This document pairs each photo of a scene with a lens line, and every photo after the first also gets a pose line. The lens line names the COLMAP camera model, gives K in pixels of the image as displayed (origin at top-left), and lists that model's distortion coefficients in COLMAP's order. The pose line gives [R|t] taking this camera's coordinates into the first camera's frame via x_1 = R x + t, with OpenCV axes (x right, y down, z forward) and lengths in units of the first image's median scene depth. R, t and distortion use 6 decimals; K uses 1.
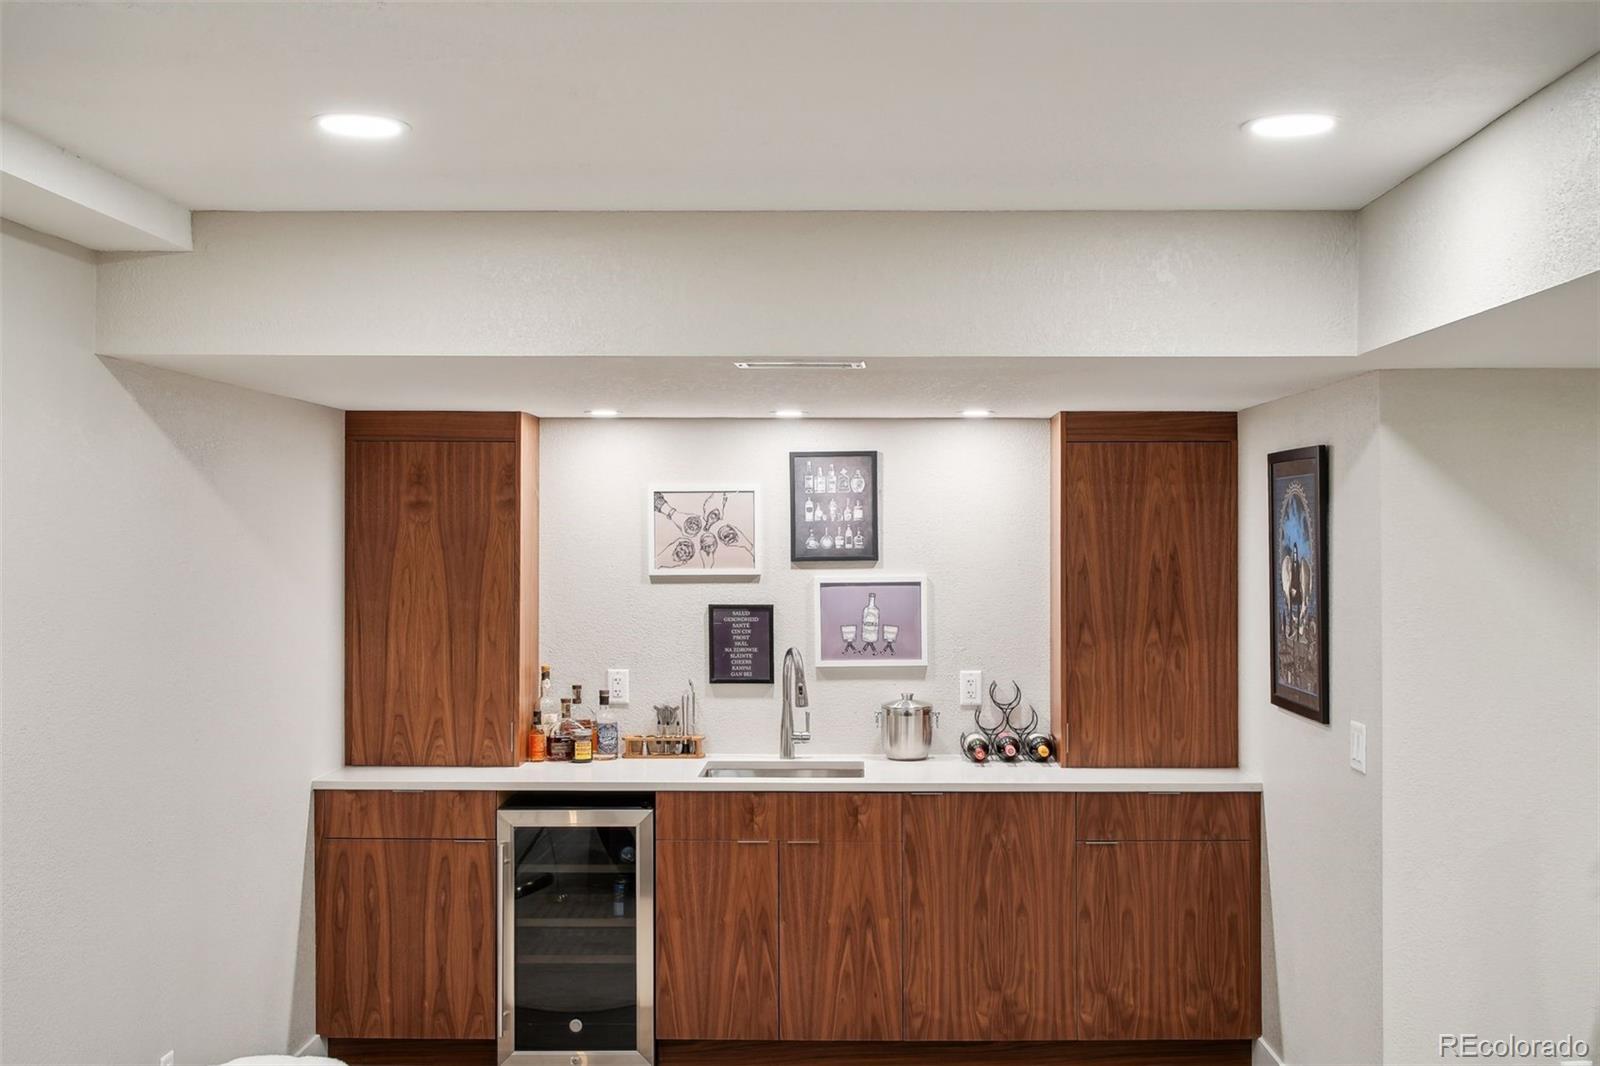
lens RADIAL K [[1695.0, 0, 870.7], [0, 1695.0, 533.9], [0, 0, 1]] dist [-0.037991, 0.000000]
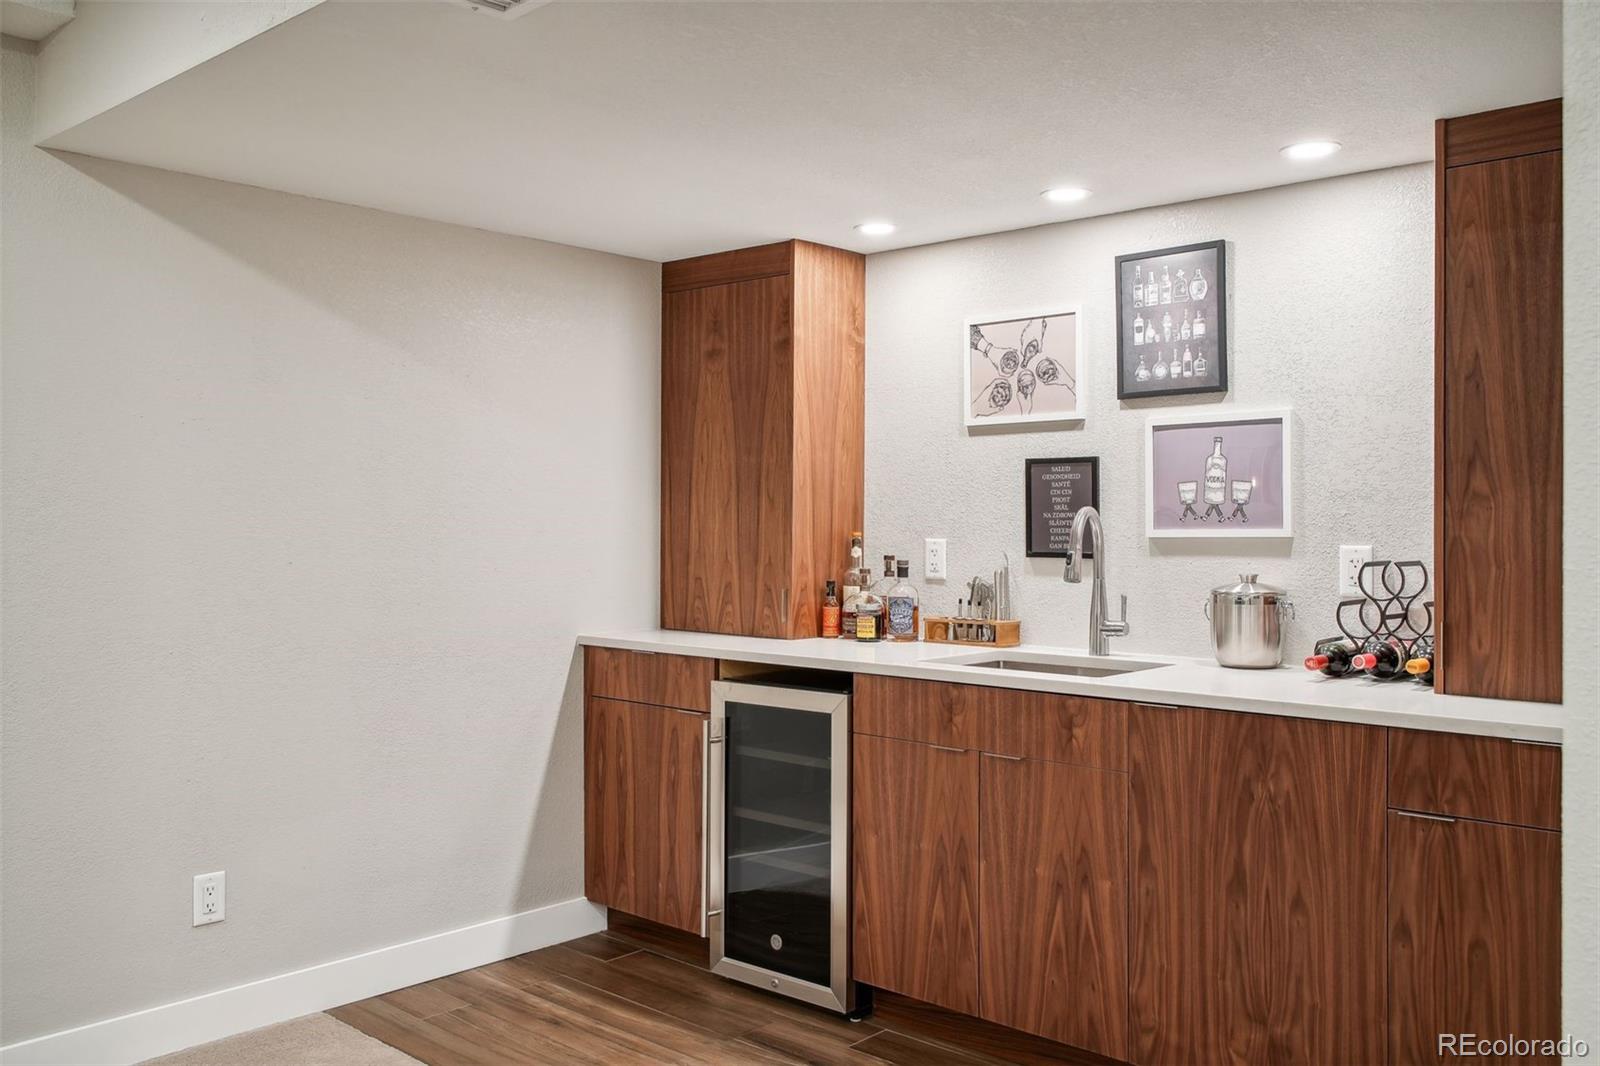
lens RADIAL K [[1366.6, 0, 792.2], [0, 1366.6, 528.0], [0, 0, 1]] dist [-0.019794, 0.017638]
pose [[0.737664, 0.005150, -0.675148, 0.275745], [-0.000961, 0.999978, 0.006578, 0.074434], [0.675167, -0.004204, 0.737653, 0.472150]]
